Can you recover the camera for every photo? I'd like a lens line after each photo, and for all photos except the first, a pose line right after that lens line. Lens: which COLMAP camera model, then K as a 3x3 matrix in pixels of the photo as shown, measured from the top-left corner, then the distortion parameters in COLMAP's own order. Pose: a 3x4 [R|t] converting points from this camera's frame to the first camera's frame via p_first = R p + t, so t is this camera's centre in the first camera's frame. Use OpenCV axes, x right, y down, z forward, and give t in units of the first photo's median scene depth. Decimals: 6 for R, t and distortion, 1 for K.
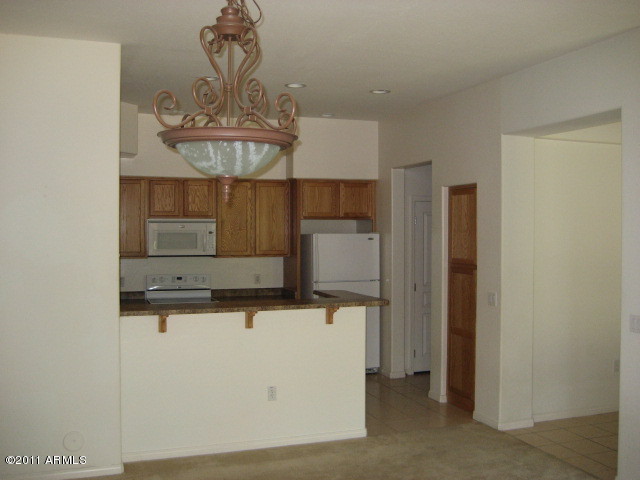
lens RADIAL K [[659.6, 0, 318.8], [0, 659.6, 239.7], [0, 0, 1]] dist [-0.088981, 0.000000]
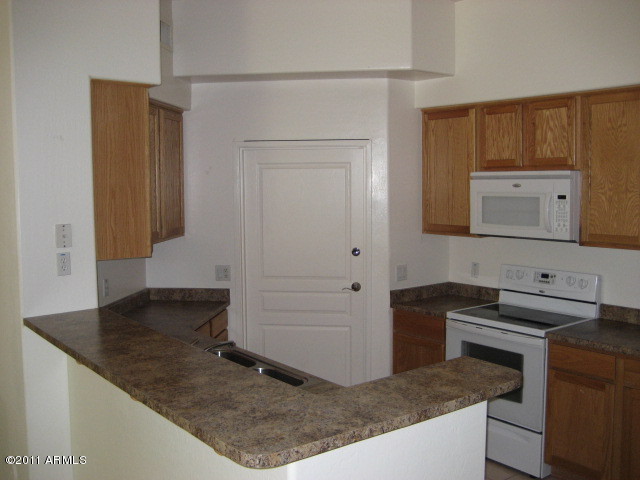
lens RADIAL K [[659.6, 0, 319.7], [0, 659.6, 235.4], [0, 0, 1]] dist [-0.088981, 0.000000]
pose [[0.320418, 0.074268, -0.944360, 0.266073], [-0.009495, 0.997124, 0.075196, -0.017720], [0.947229, -0.015128, 0.320202, 0.651021]]
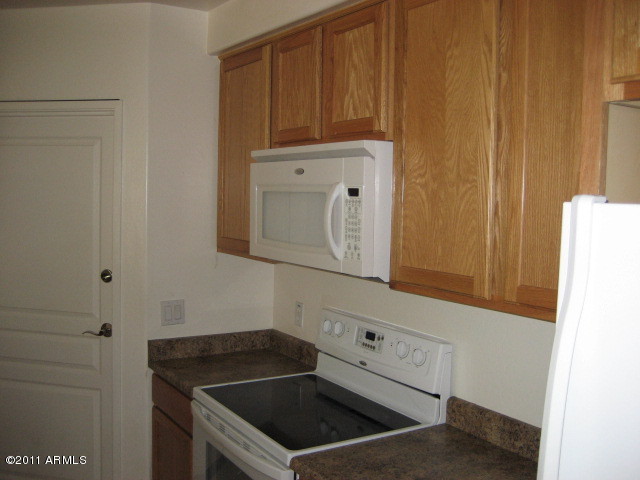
lens RADIAL K [[659.6, 0, 319.9], [0, 659.6, 240.2], [0, 0, 1]] dist [-0.088981, 0.000000]
pose [[0.233834, 0.072269, -0.969587, 0.096005], [-0.046097, 0.996936, 0.063190, -0.007806], [0.971183, 0.029919, 0.236449, 0.923493]]
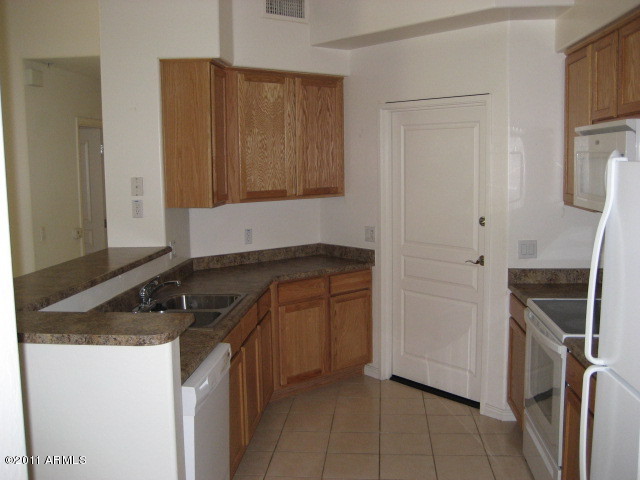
lens RADIAL K [[659.6, 0, 319.6], [0, 659.6, 240.8], [0, 0, 1]] dist [-0.088981, 0.000000]
pose [[-0.412626, 0.118875, -0.903110, 0.245286], [-0.003234, 0.991250, 0.131955, -0.011528], [0.910895, 0.057369, -0.408632, 0.996330]]
